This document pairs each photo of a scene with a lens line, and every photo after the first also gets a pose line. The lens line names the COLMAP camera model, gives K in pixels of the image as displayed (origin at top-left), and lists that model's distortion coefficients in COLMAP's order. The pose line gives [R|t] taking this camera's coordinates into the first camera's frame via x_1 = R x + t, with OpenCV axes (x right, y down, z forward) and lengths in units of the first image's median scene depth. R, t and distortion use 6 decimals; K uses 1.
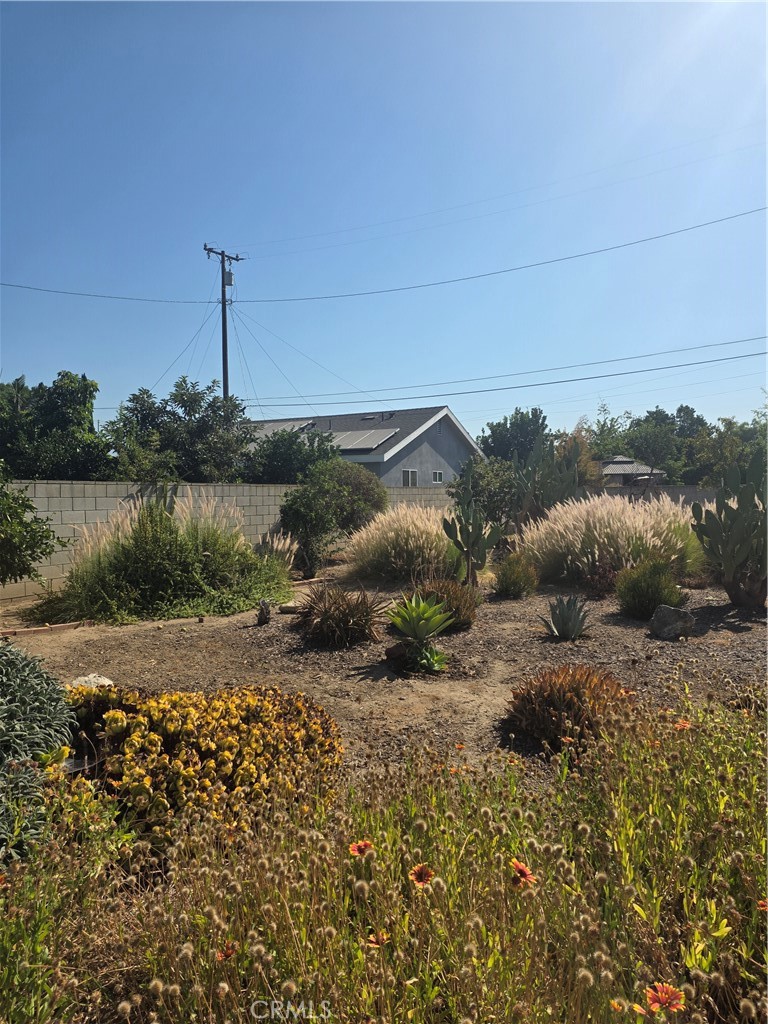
lens RADIAL K [[671.0, 0, 366.6], [0, 671.0, 528.6], [0, 0, 1]] dist [0.114752, -0.217597]
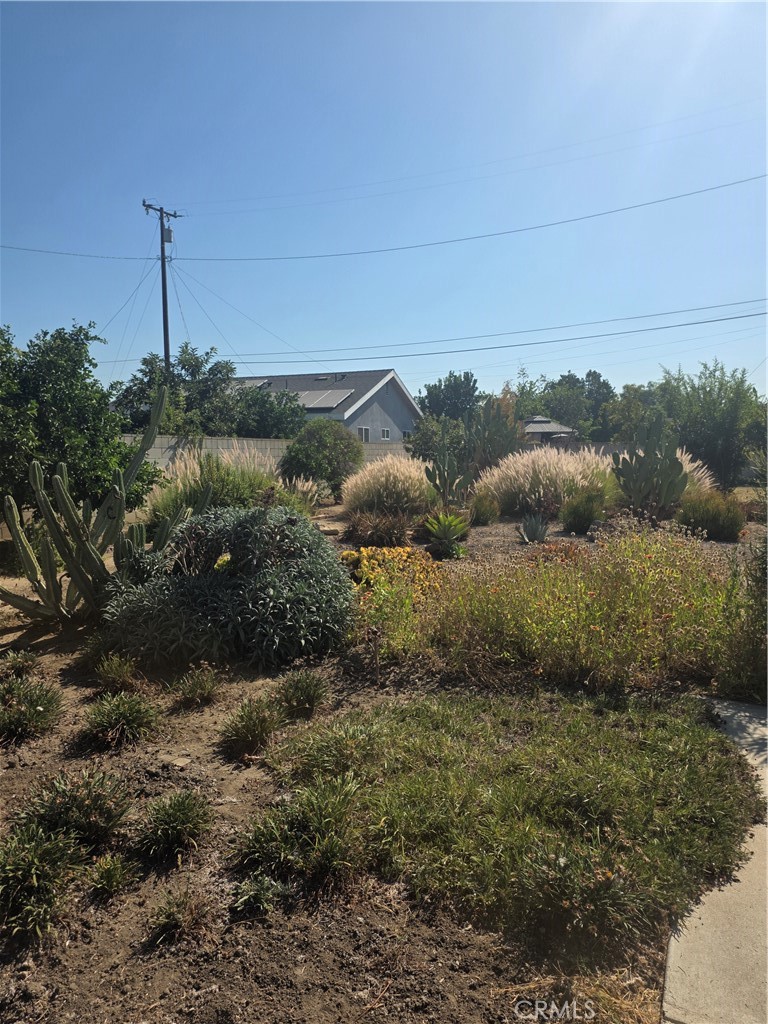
lens RADIAL K [[671.0, 0, 366.6], [0, 671.0, 528.6], [0, 0, 1]] dist [0.114752, -0.217597]
pose [[0.991898, -0.012201, 0.126451, -0.069133], [0.004320, 0.998041, 0.062412, 0.010189], [-0.126965, -0.061360, 0.990008, -0.110608]]
